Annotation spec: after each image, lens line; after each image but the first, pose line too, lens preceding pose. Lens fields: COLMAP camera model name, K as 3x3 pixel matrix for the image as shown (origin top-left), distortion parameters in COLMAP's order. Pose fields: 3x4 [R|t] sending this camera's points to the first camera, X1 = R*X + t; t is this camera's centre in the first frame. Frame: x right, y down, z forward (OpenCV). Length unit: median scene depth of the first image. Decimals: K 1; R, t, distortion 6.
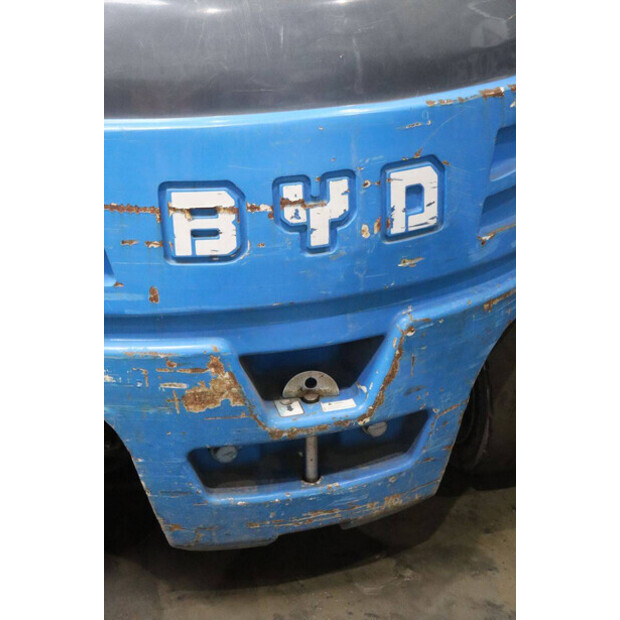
lens RADIAL K [[1095.2, 0, 310.0], [0, 1095.2, 310.0], [0, 0, 1]] dist [0.138171, 0.074132]
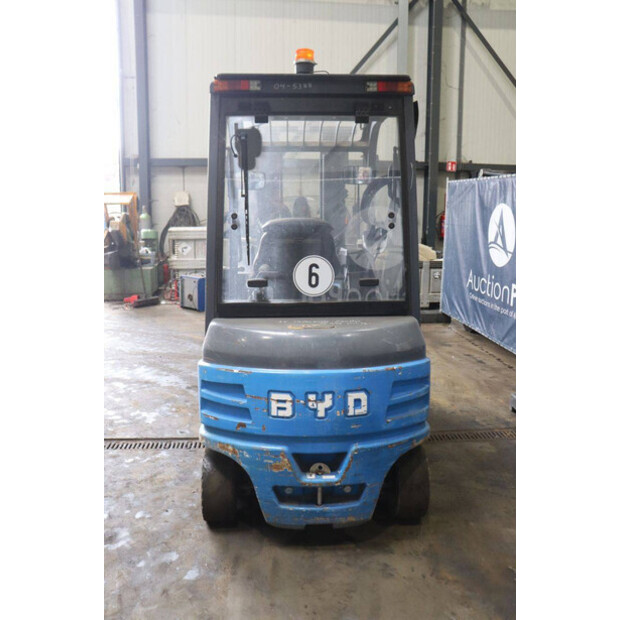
lens RADIAL K [[528.5, 0, 310.0], [0, 528.5, 310.0], [0, 0, 1]] dist [-0.155465, 0.191308]
pose [[0.968349, 0.048563, -0.244832, 0.293922], [-0.113068, 0.959823, -0.256818, 0.028286], [0.222523, 0.276371, 0.934934, -0.352590]]
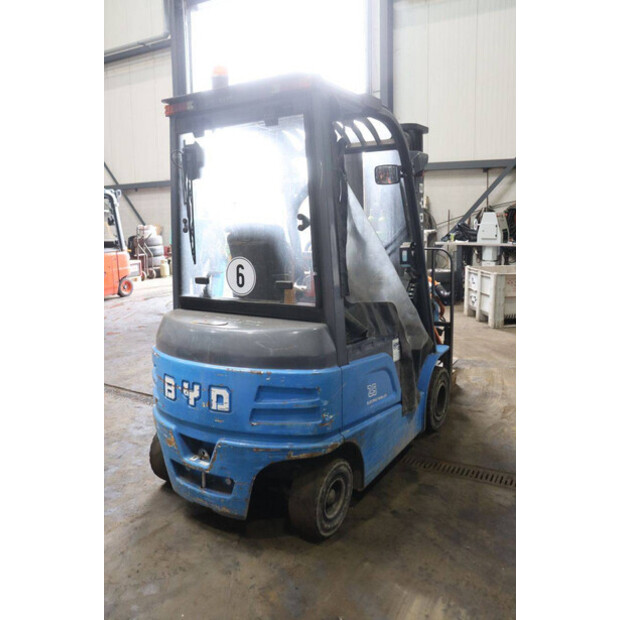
lens RADIAL K [[508.9, 0, 310.0], [0, 508.9, 310.0], [0, 0, 1]] dist [-0.124838, 0.095810]
pose [[0.656941, 0.124164, -0.743648, 1.222145], [-0.316094, 0.940831, -0.122152, -0.236320], [0.684480, 0.315309, 0.657318, 0.199829]]
